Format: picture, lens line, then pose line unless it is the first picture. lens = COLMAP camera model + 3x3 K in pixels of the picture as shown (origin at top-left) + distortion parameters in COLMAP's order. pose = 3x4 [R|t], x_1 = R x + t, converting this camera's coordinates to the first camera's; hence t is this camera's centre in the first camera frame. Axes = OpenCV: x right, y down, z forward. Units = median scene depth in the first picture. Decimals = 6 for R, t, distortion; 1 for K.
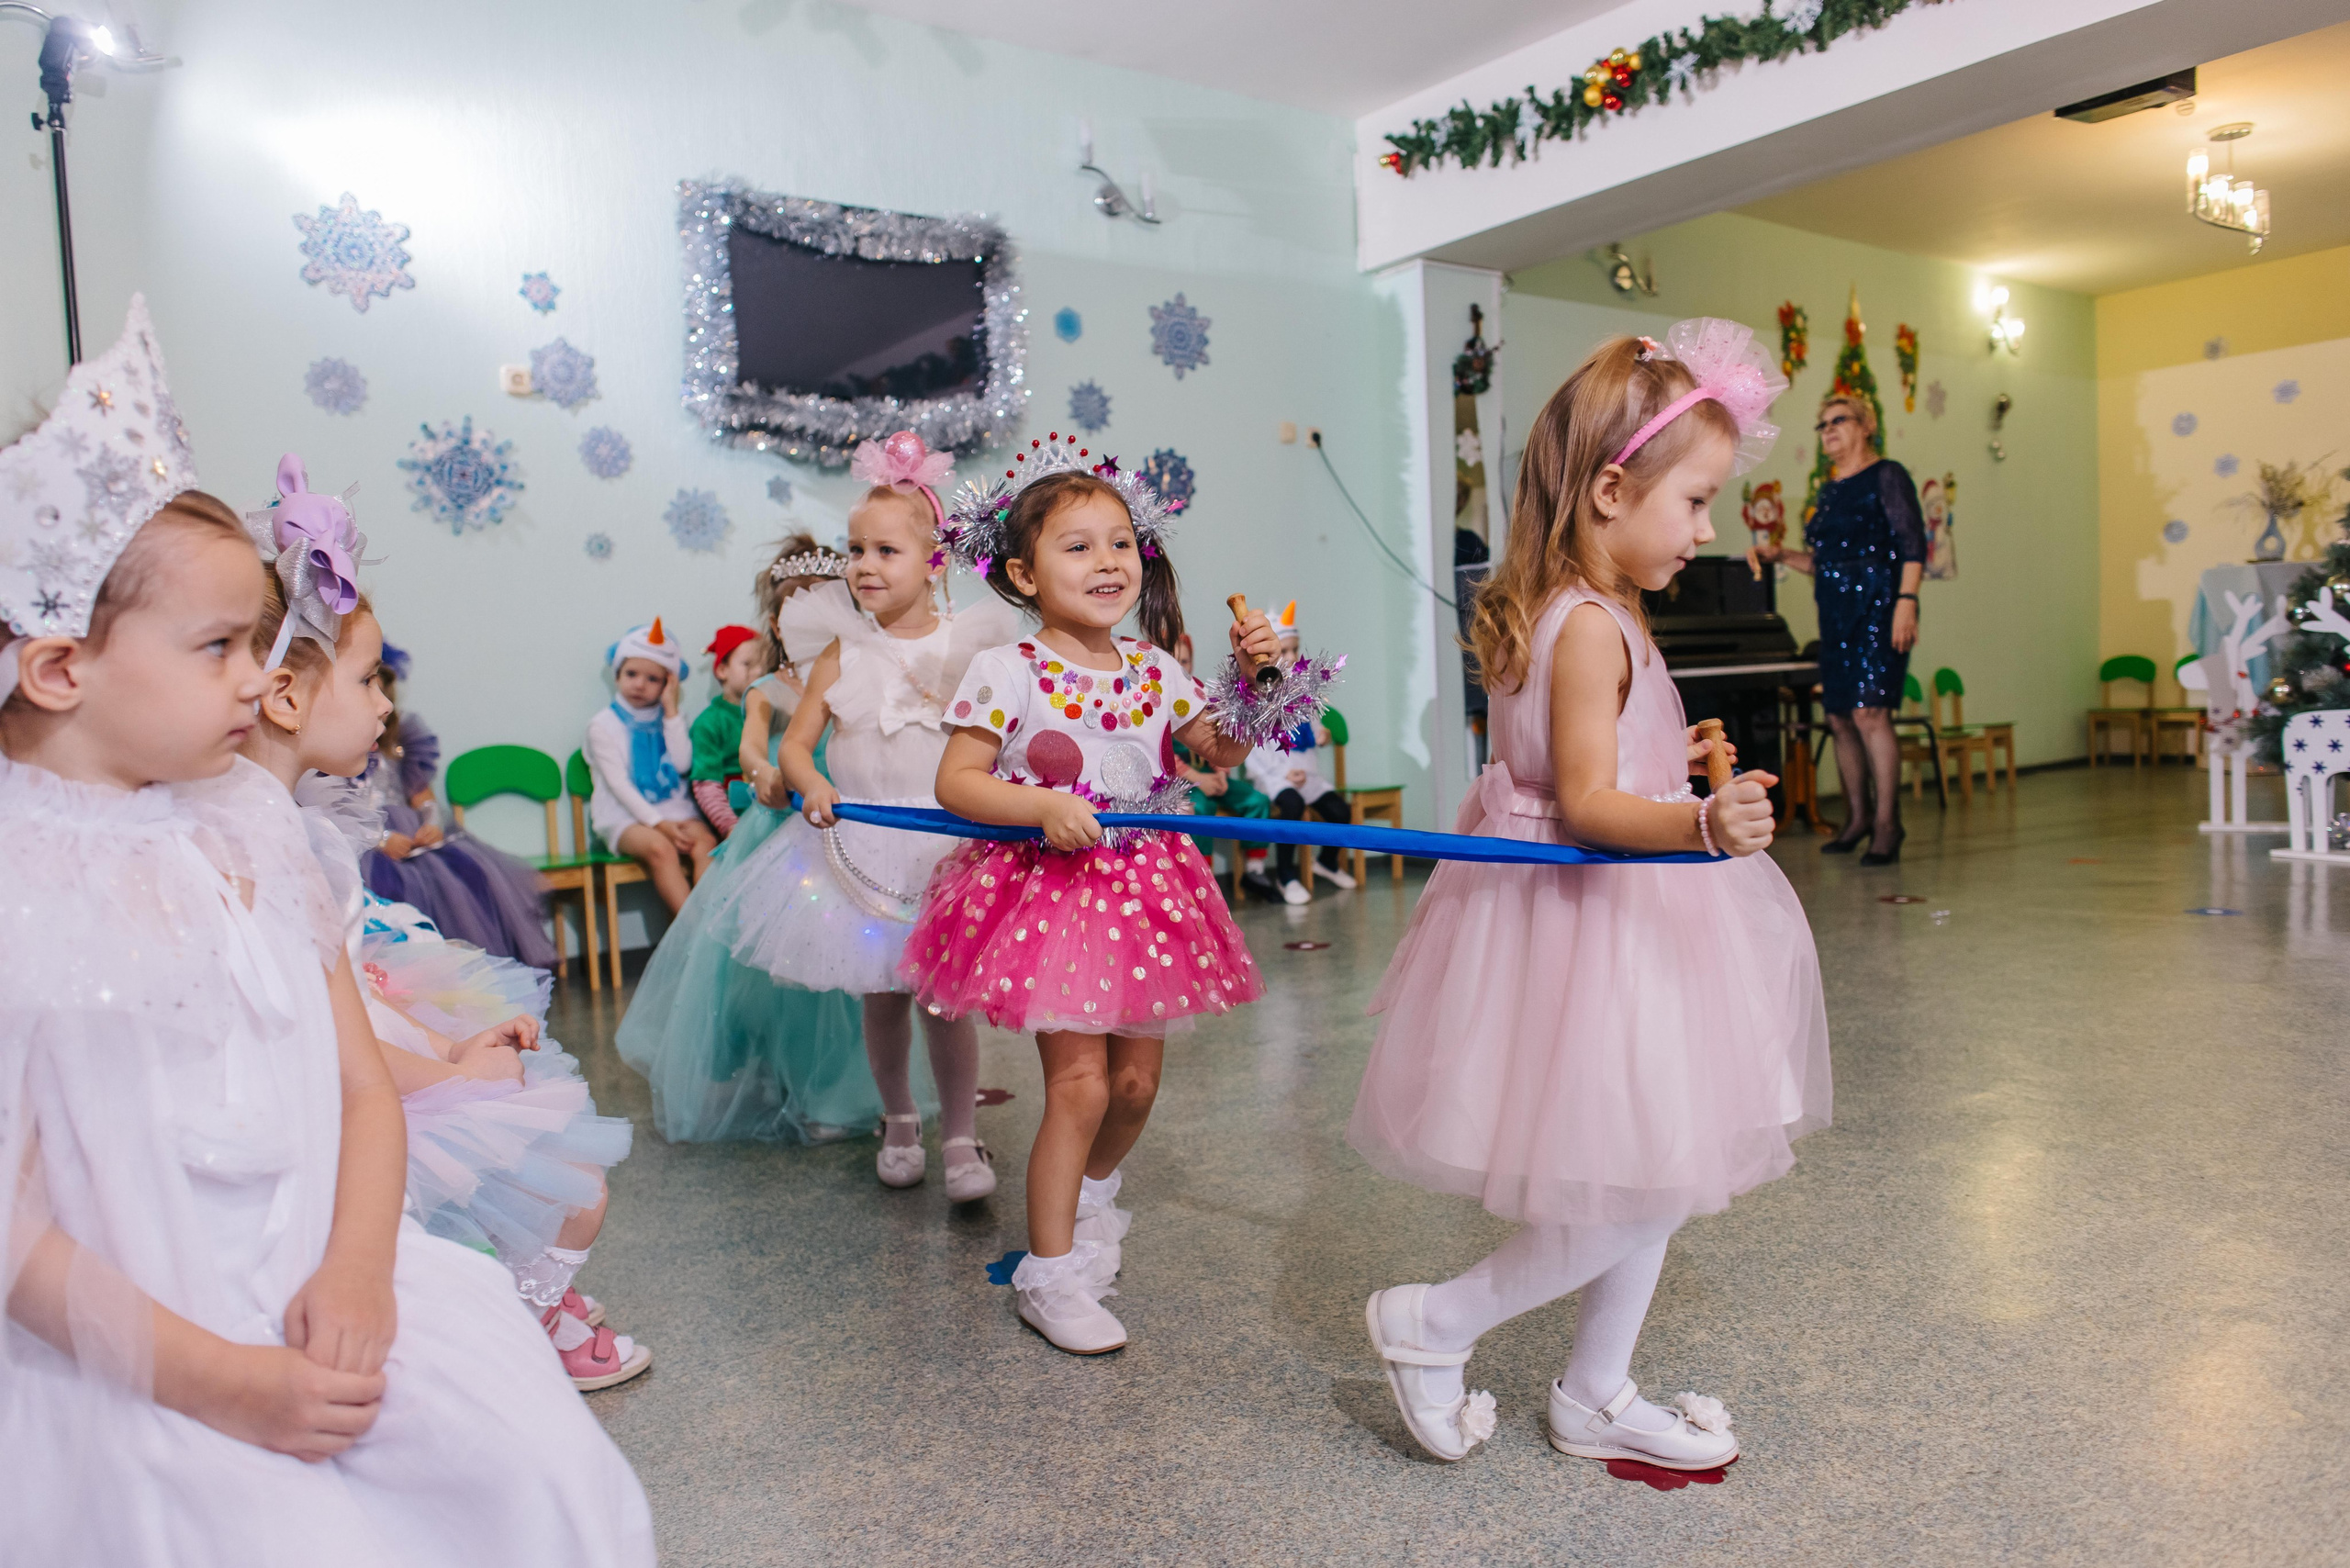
lens RADIAL K [[1607.9, 0, 1131.1], [0, 1607.9, 809.6], [0, 0, 1]] dist [-0.005702, -0.001743]
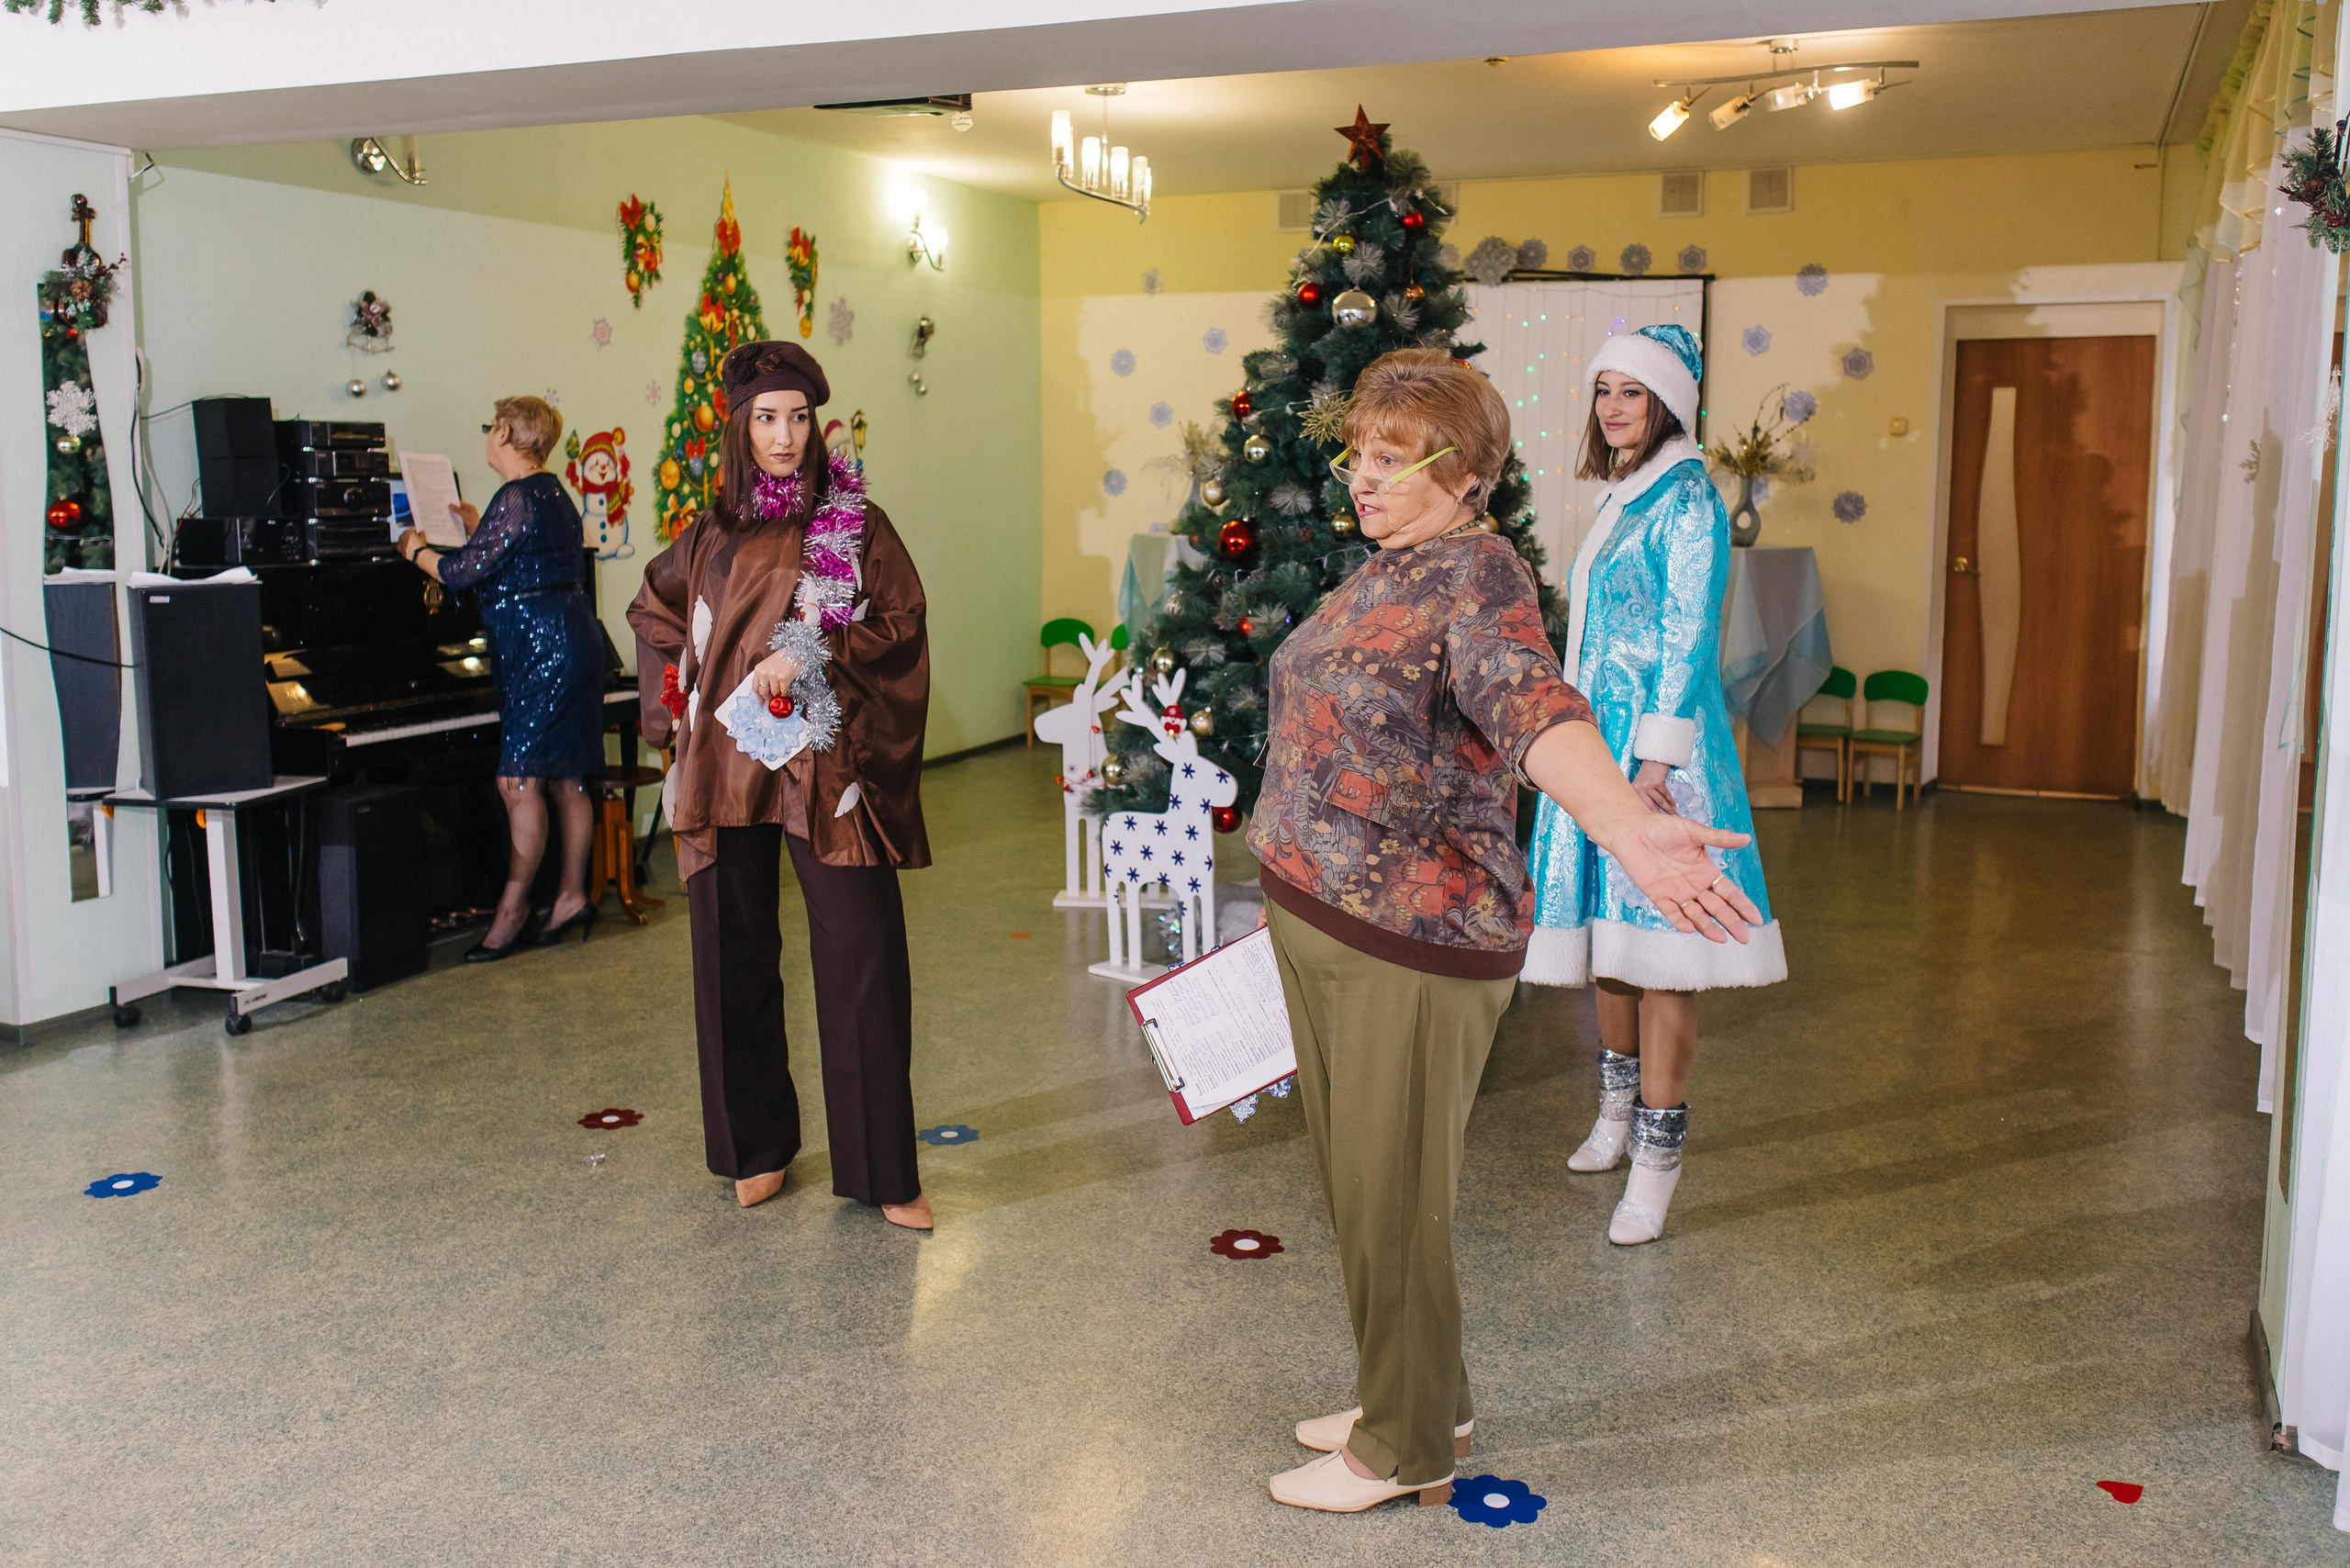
lens RADIAL K [[1984.2, 0, 1188.7], [0, 1984.2, 676.3], [0, 0, 1]] dist [0.012202, -0.003086]
pose [[0.863654, -0.004811, 0.504063, 0.204775], [-0.013077, 0.999404, 0.031945, -0.155566], [-0.503916, -0.034181, 0.863076, 0.048887]]
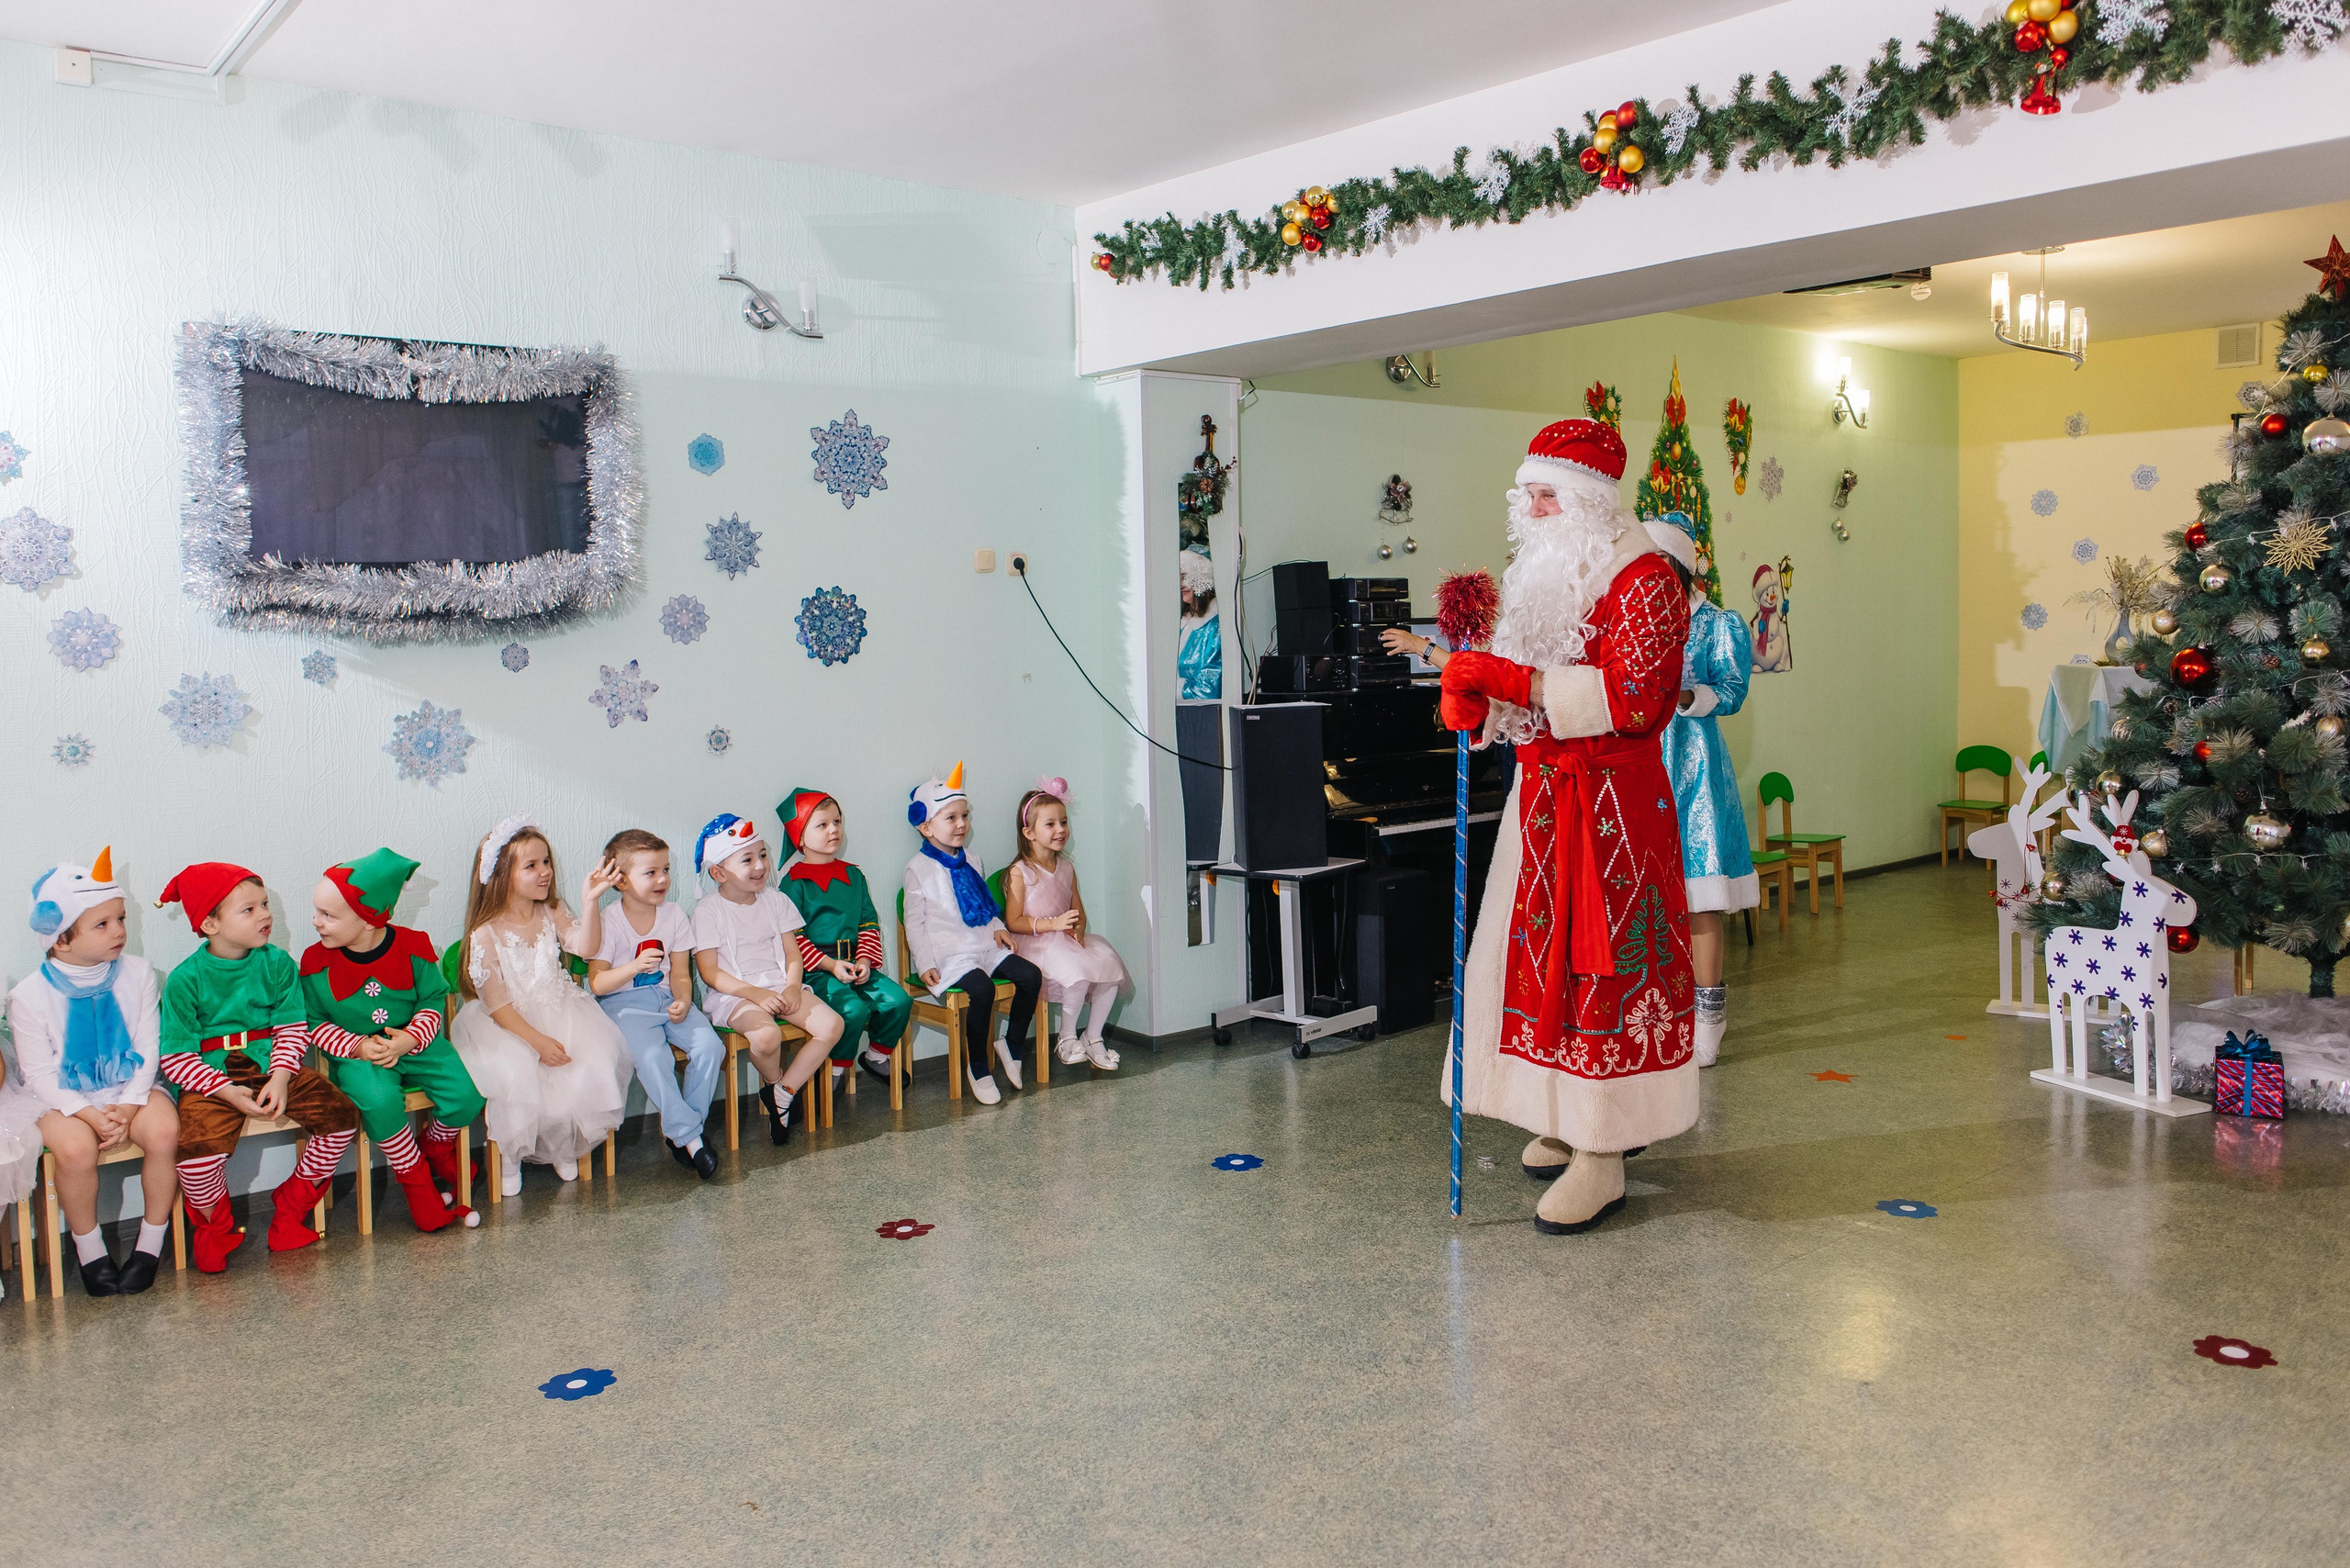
lens RADIAL K [[1756.1, 0, 1199.7], [0, 1756.1, 710.6], [0, 0, 1]] dist [0.003819, 0.001500]
pose [[0.997437, 0.024154, 0.067355, 0.156593], [-0.023618, 0.999683, -0.008743, -0.149981], [-0.067545, 0.007130, 0.997691, 0.028327]]
